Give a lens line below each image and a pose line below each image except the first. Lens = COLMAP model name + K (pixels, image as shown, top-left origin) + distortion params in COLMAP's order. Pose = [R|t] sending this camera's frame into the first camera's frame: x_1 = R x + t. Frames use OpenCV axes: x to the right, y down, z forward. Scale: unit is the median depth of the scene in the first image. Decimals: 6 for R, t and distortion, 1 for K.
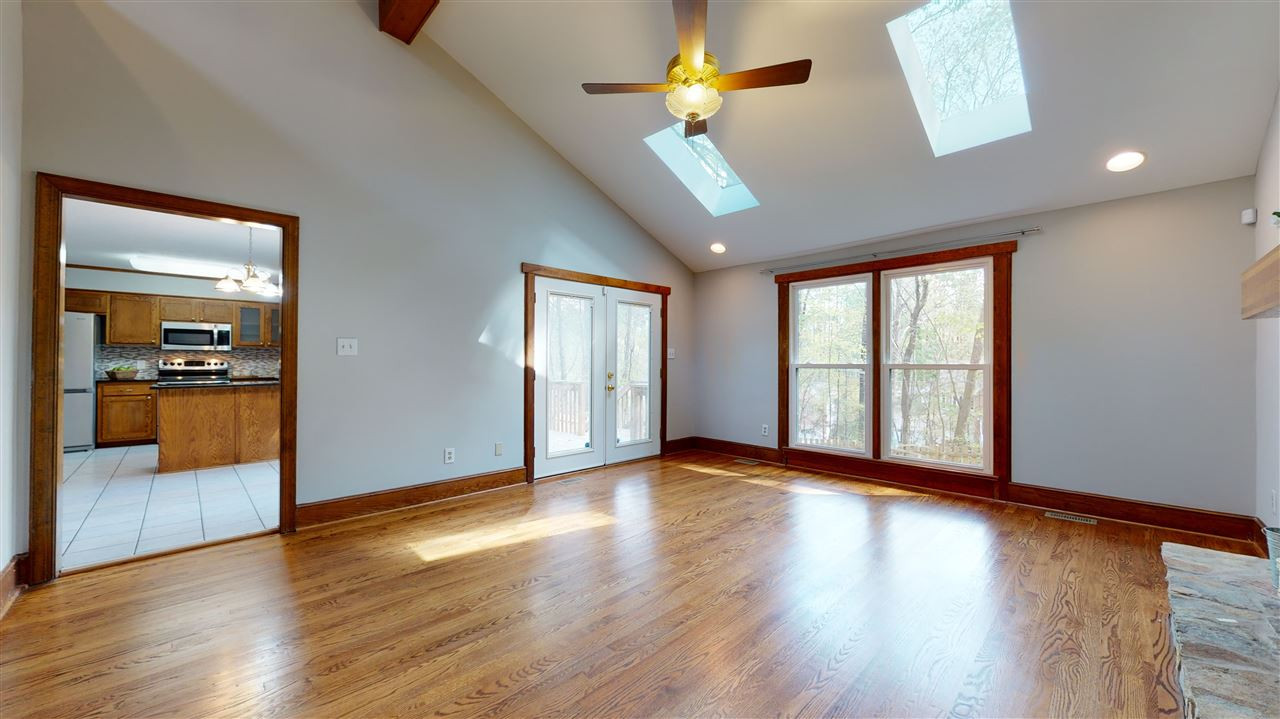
lens RADIAL K [[470.4, 0, 639.1], [0, 470.4, 361.6], [0, 0, 1]] dist [-0.001560, -0.000071]
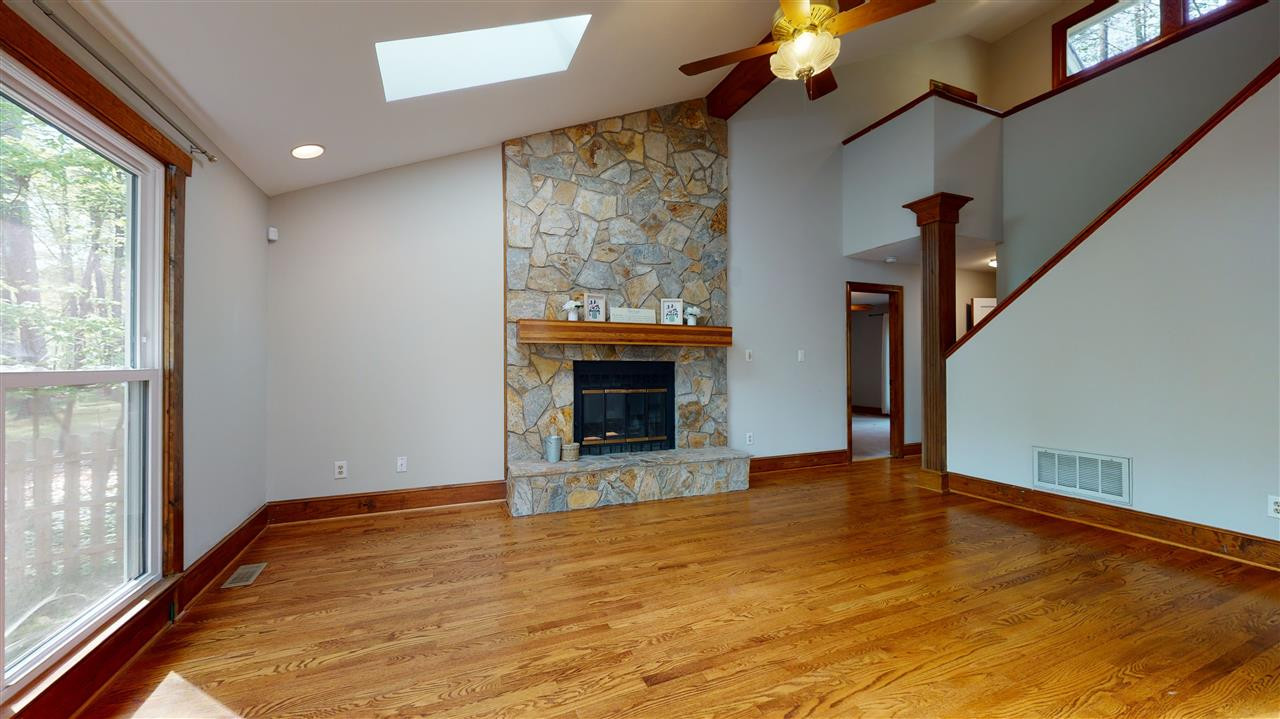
lens RADIAL K [[470.4, 0, 641.8], [0, 470.4, 360.5], [0, 0, 1]] dist [-0.001560, -0.000071]
pose [[-0.934508, 0.000347, 0.355943, 0.077623], [-0.003360, 0.999946, -0.009796, 0.003628], [-0.355927, -0.010351, -0.934456, 1.623084]]
